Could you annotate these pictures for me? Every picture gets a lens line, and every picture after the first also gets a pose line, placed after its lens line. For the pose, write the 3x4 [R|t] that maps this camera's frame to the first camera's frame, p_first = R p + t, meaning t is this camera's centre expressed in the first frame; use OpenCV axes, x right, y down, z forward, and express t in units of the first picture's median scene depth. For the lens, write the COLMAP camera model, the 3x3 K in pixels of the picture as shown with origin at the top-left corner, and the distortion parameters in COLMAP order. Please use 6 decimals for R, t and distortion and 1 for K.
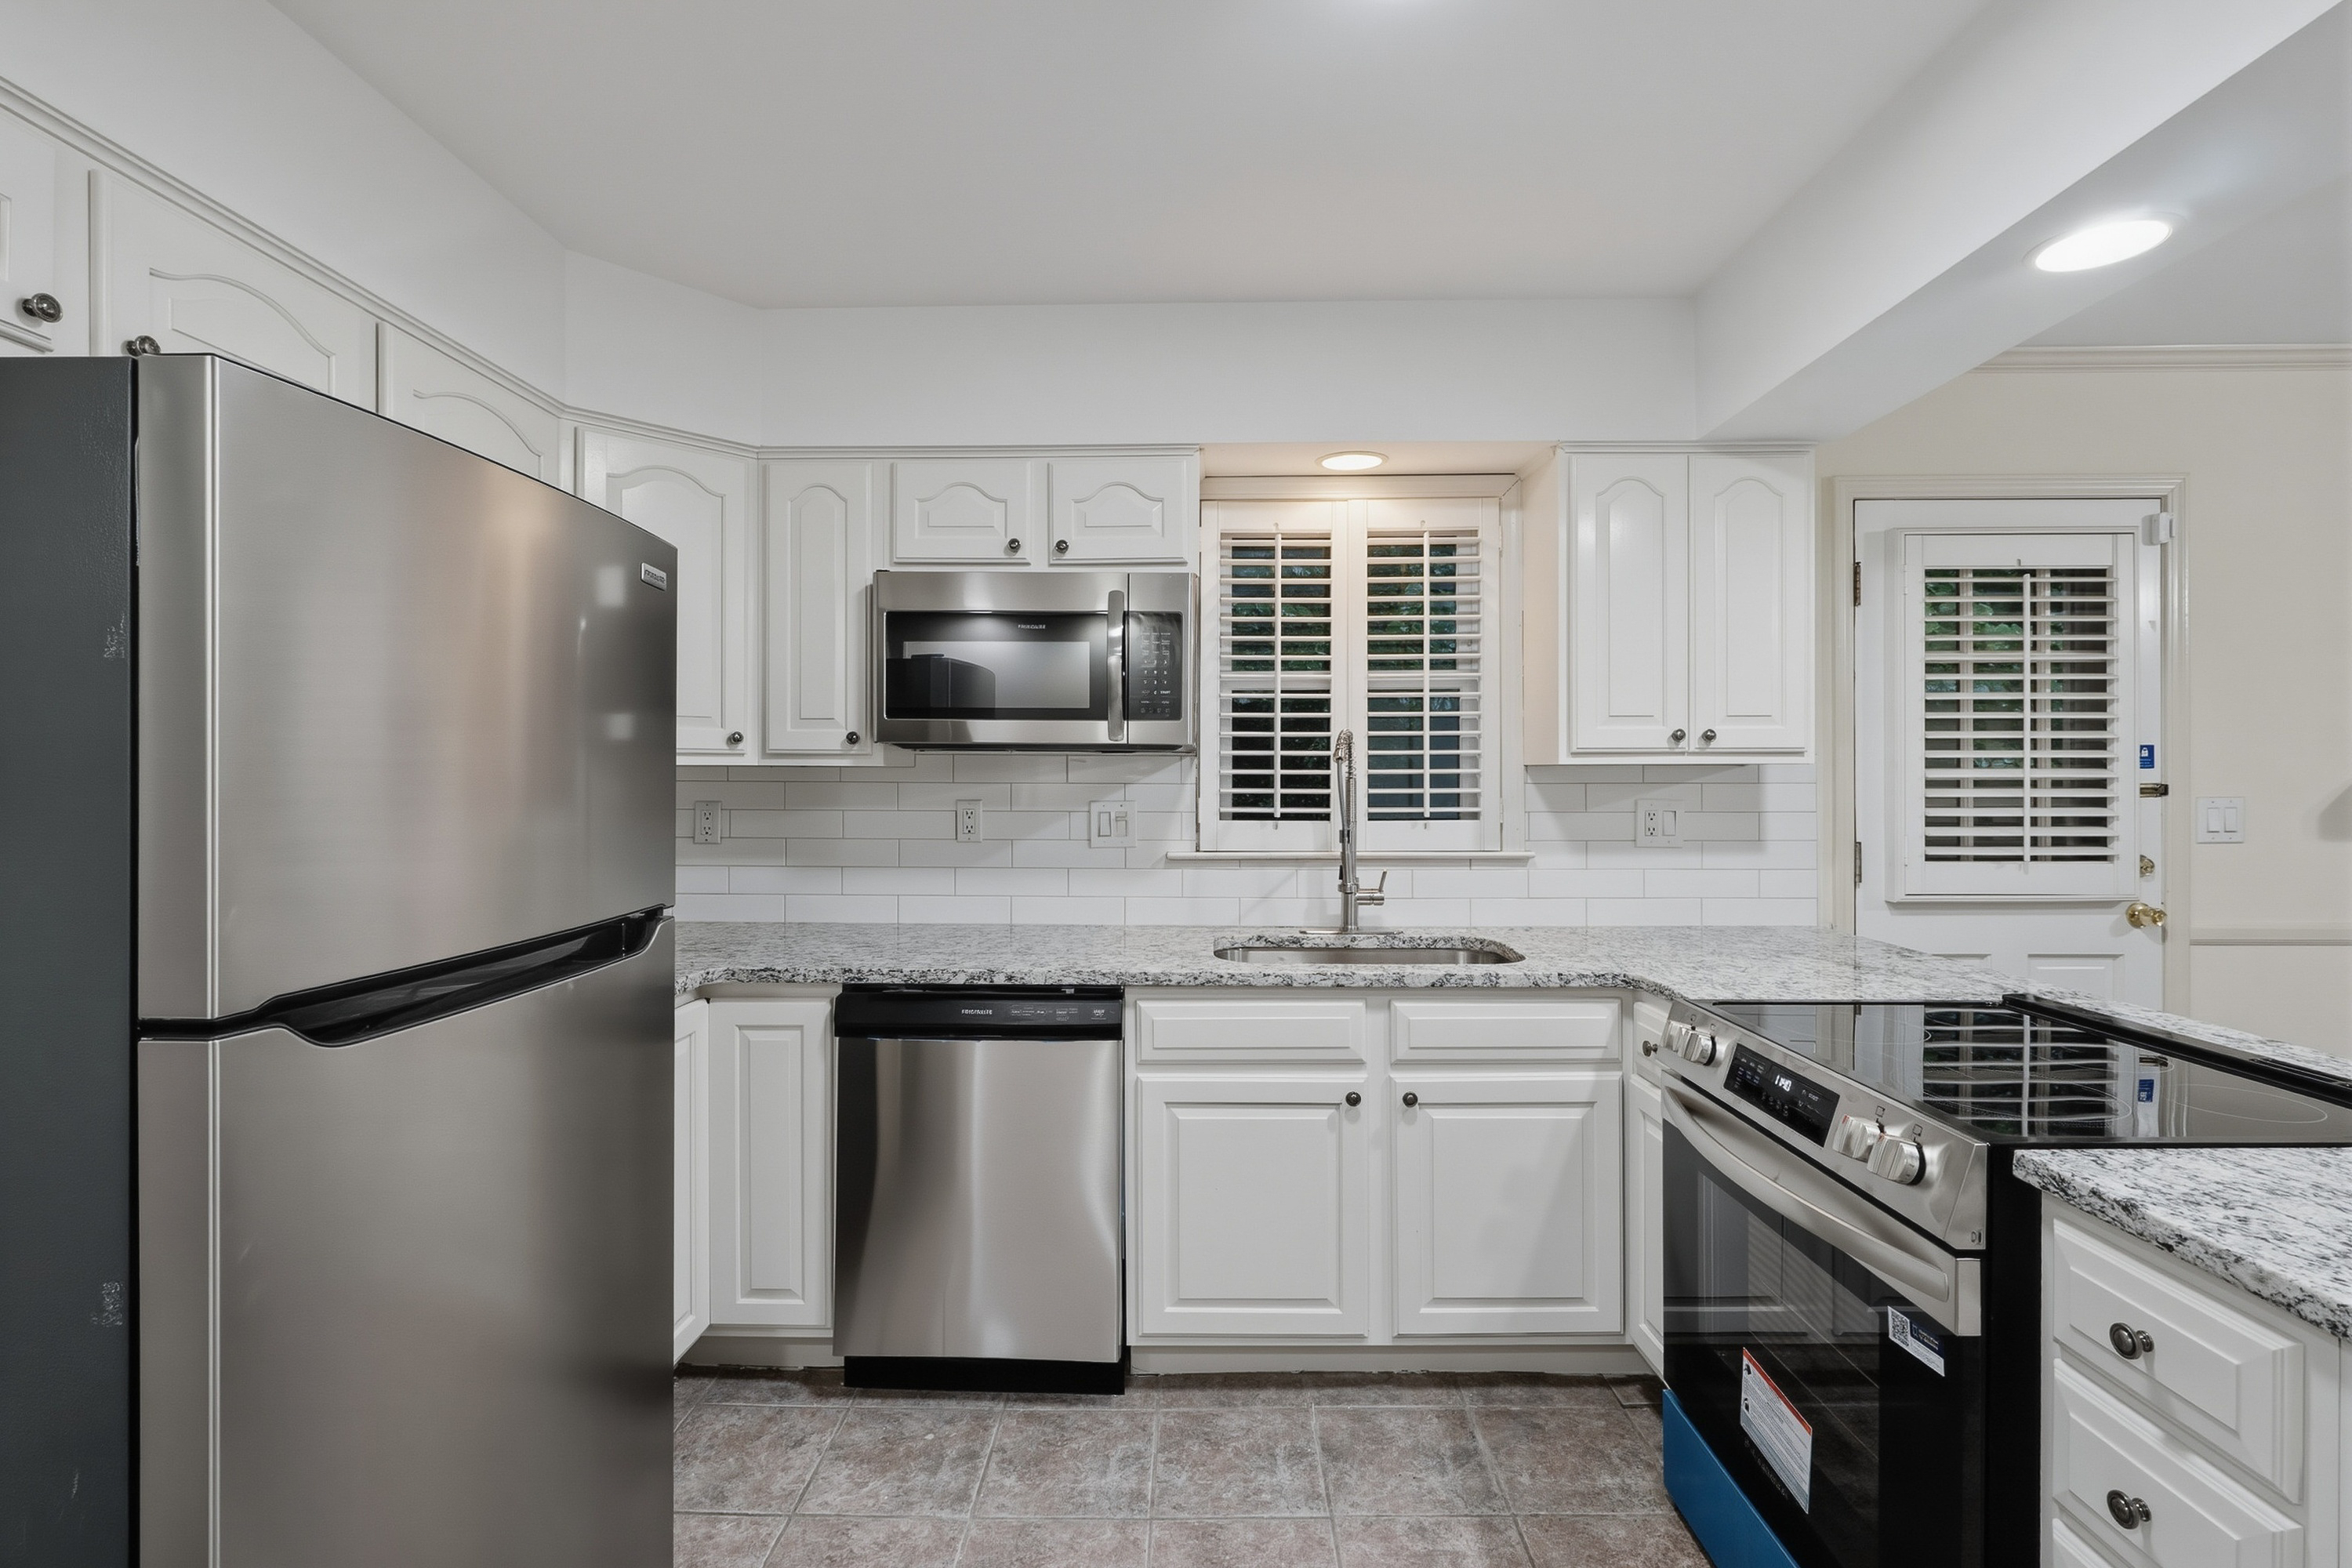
lens RADIAL K [[1081.8, 0, 1181.0], [0, 1081.8, 795.3], [0, 0, 1]] dist [-0.001262, 0.000632]
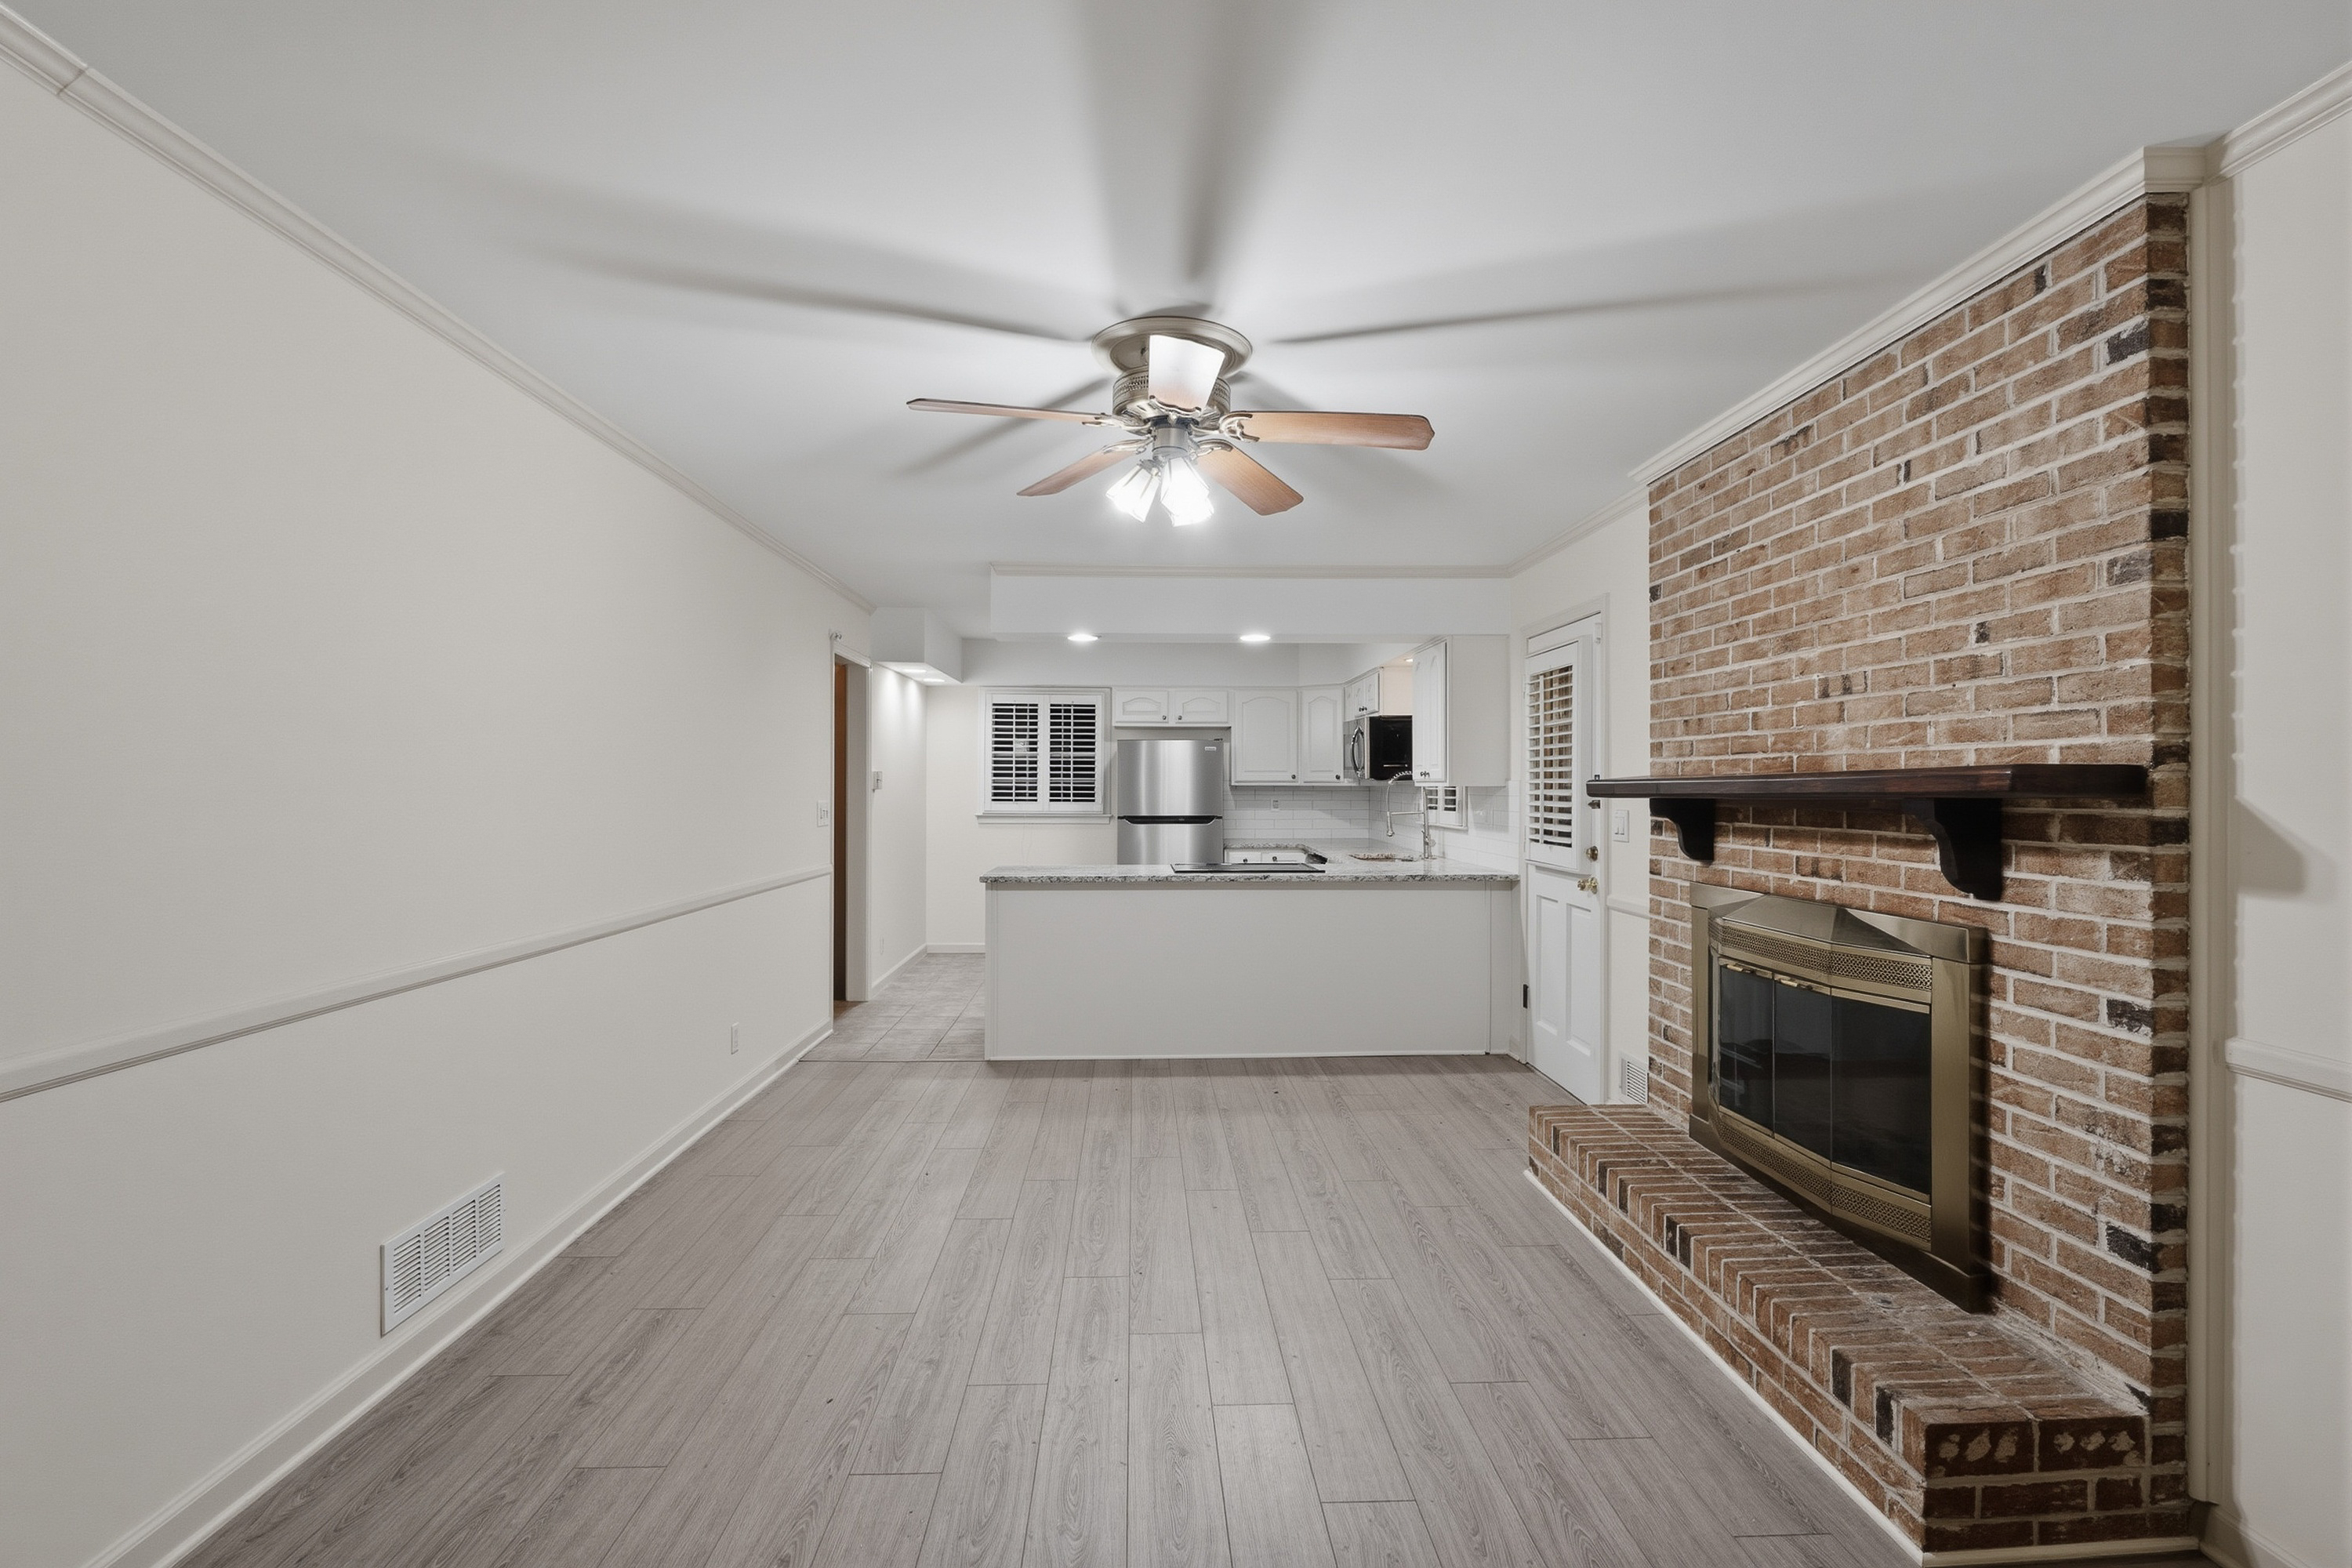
lens RADIAL K [[1060.8, 0, 1176.0], [0, 1060.8, 784.0], [0, 0, 1]] dist [-0.012403, 0.000172]
pose [[0.057804, 0.002467, -0.998325, 2.396776], [-0.019865, 0.999802, 0.001321, -0.023501], [0.998130, 0.019756, 0.057841, 0.320957]]
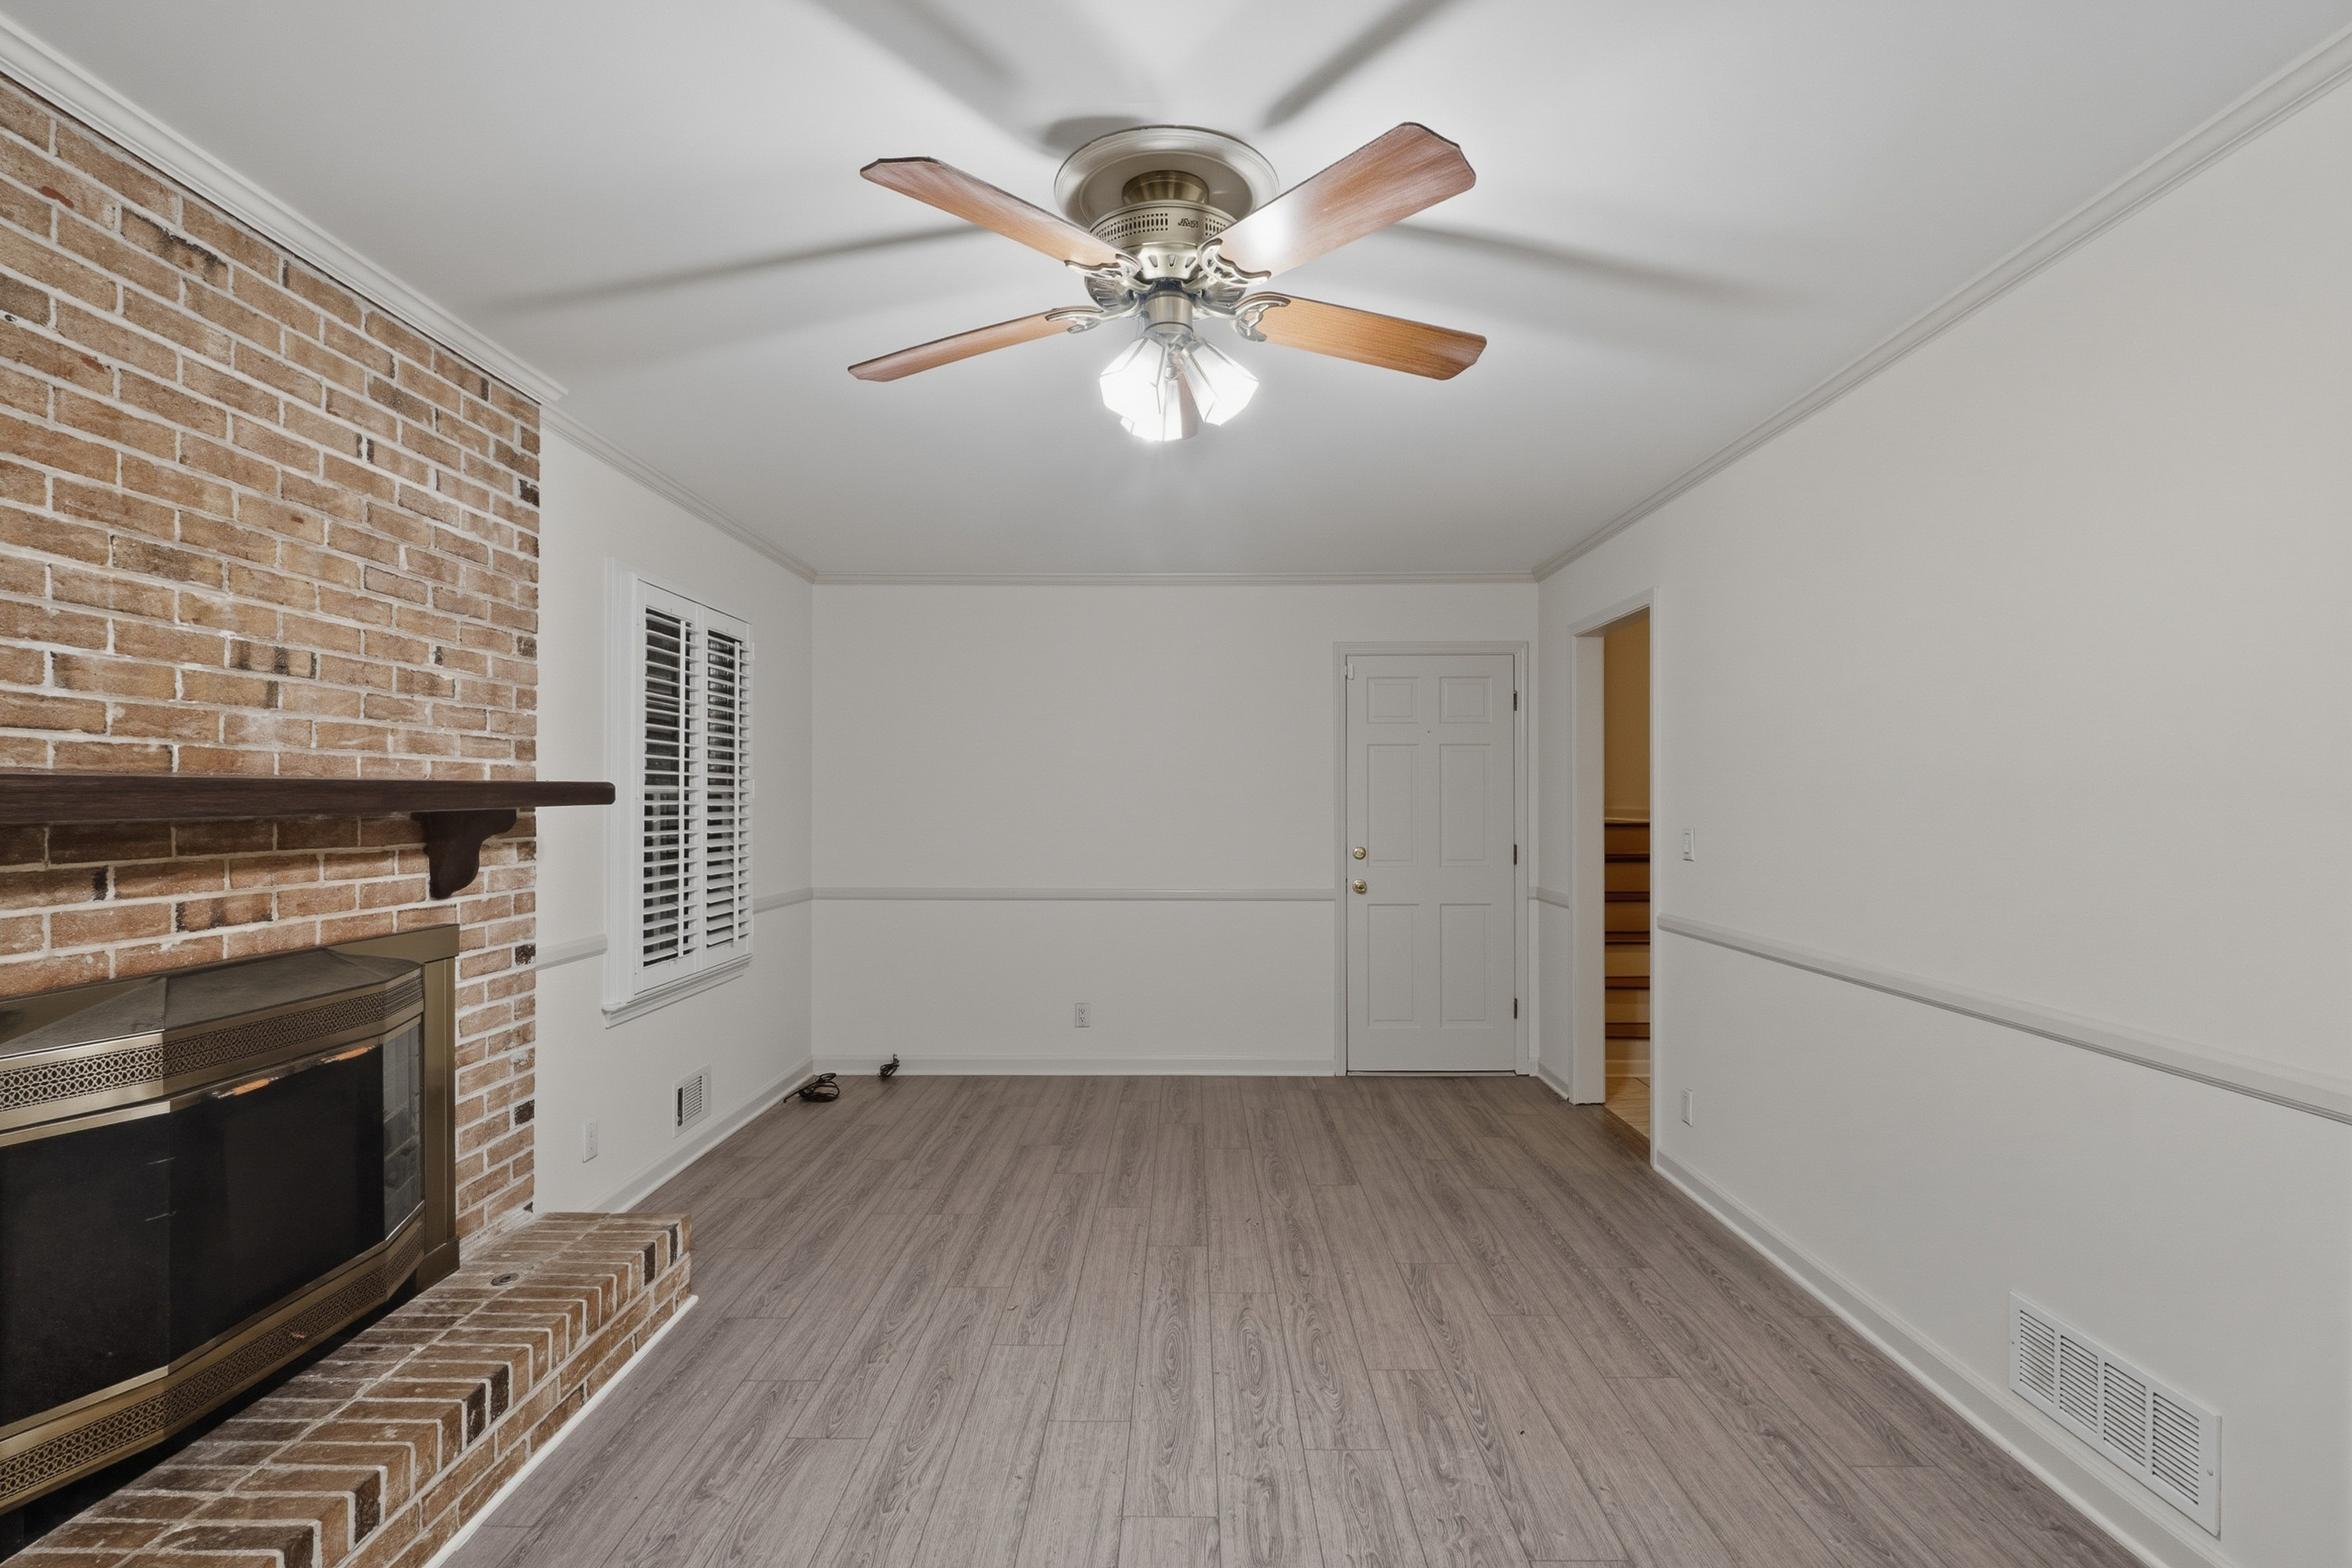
lens RADIAL K [[1079.7, 0, 1185.0], [0, 1079.7, 794.8], [0, 0, 1]] dist [-0.010474, 0.000918]
pose [[-0.015518, 0.011231, 0.999817, 0.768871], [0.014994, 0.999827, -0.010999, -0.014667], [-0.999767, 0.014821, -0.015684, 0.369157]]
